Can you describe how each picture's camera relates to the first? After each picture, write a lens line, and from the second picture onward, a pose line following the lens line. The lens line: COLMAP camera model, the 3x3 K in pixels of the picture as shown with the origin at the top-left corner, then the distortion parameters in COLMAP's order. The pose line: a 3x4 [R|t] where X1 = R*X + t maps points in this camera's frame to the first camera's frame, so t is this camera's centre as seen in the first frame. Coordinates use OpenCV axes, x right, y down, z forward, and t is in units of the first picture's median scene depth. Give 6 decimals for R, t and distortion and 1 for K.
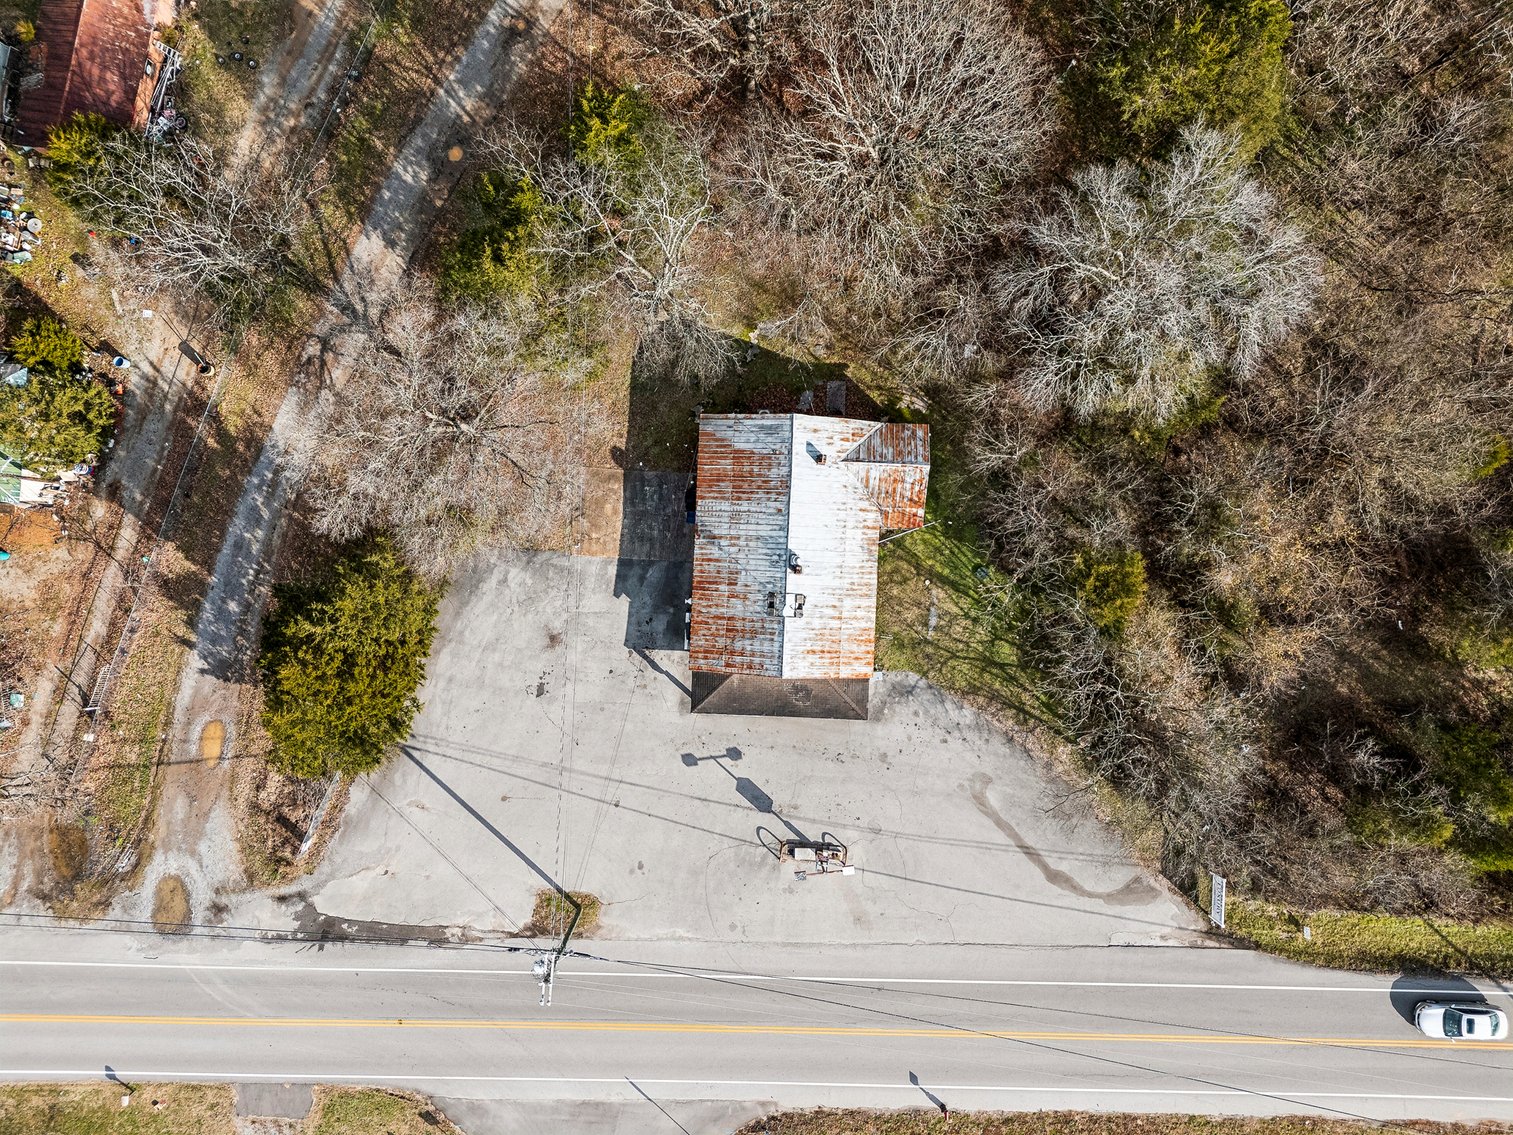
lens RADIAL K [[1110.8, 0, 758.0], [0, 1110.8, 577.1], [0, 0, 1]] dist [0.099273, -0.093935]
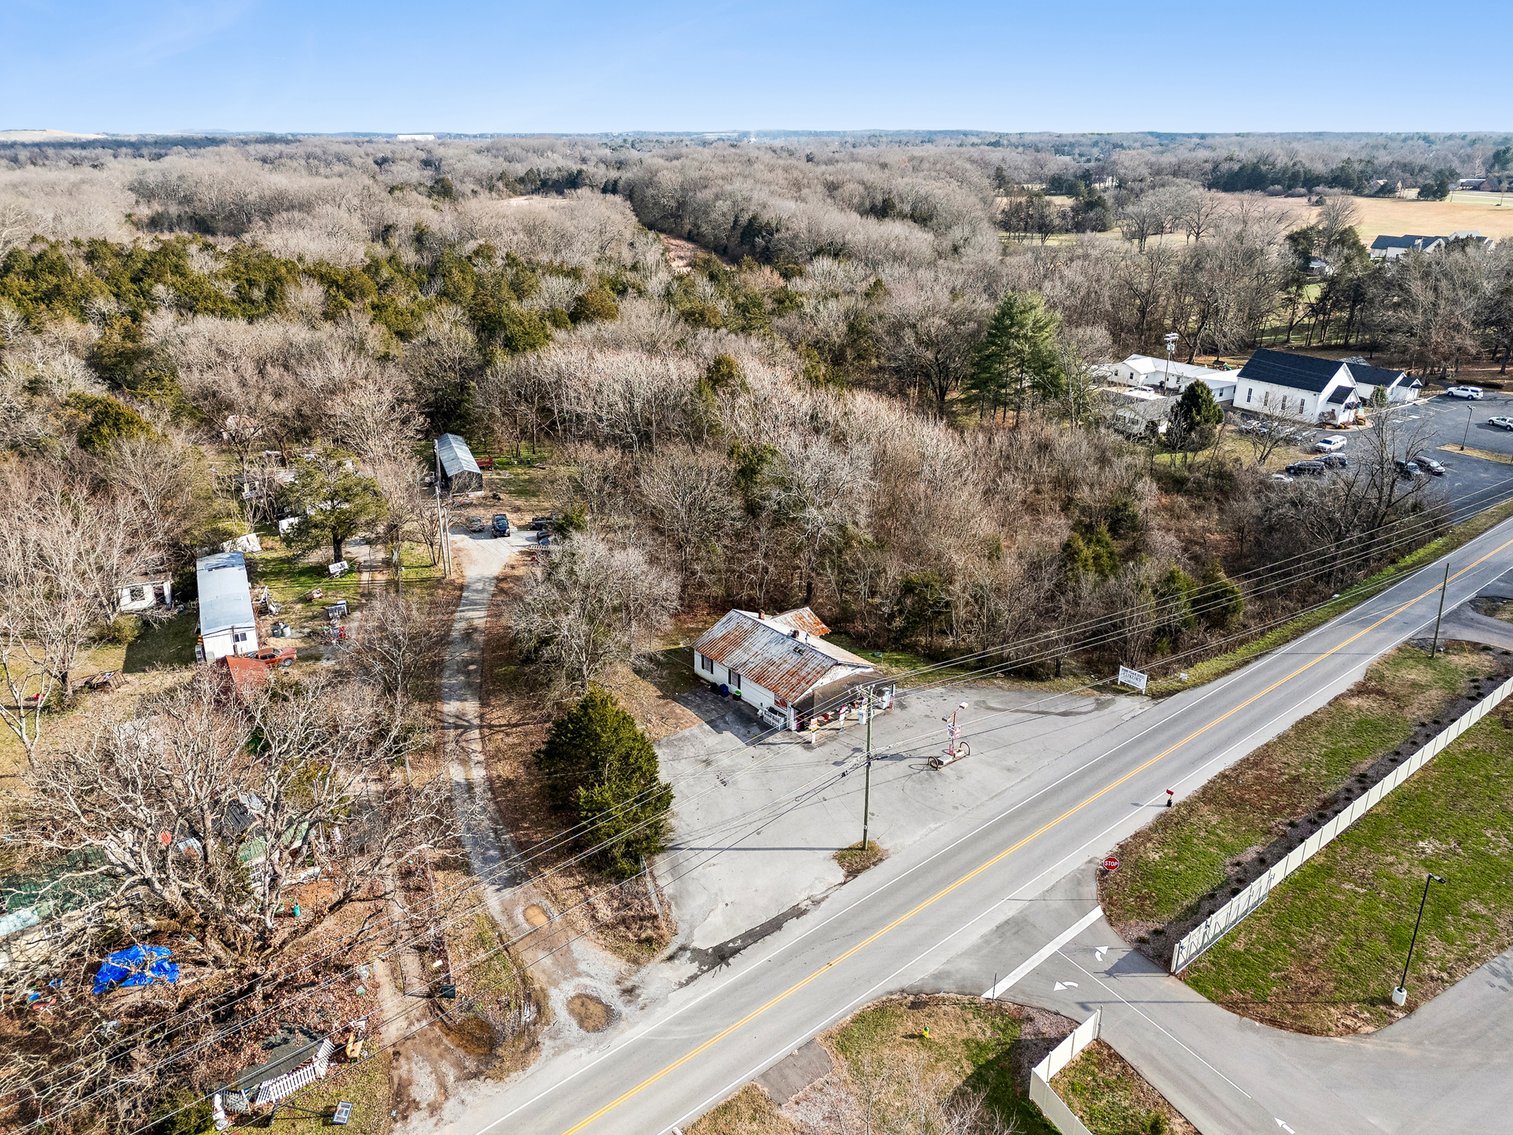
lens RADIAL K [[1110.8, 0, 758.0], [0, 1110.8, 577.1], [0, 0, 1]] dist [0.099273, -0.093935]
pose [[0.733340, -0.275164, 0.621689, -0.934333], [0.679350, 0.261091, -0.685795, 0.989976], [0.026388, 0.925266, 0.378401, 0.264815]]
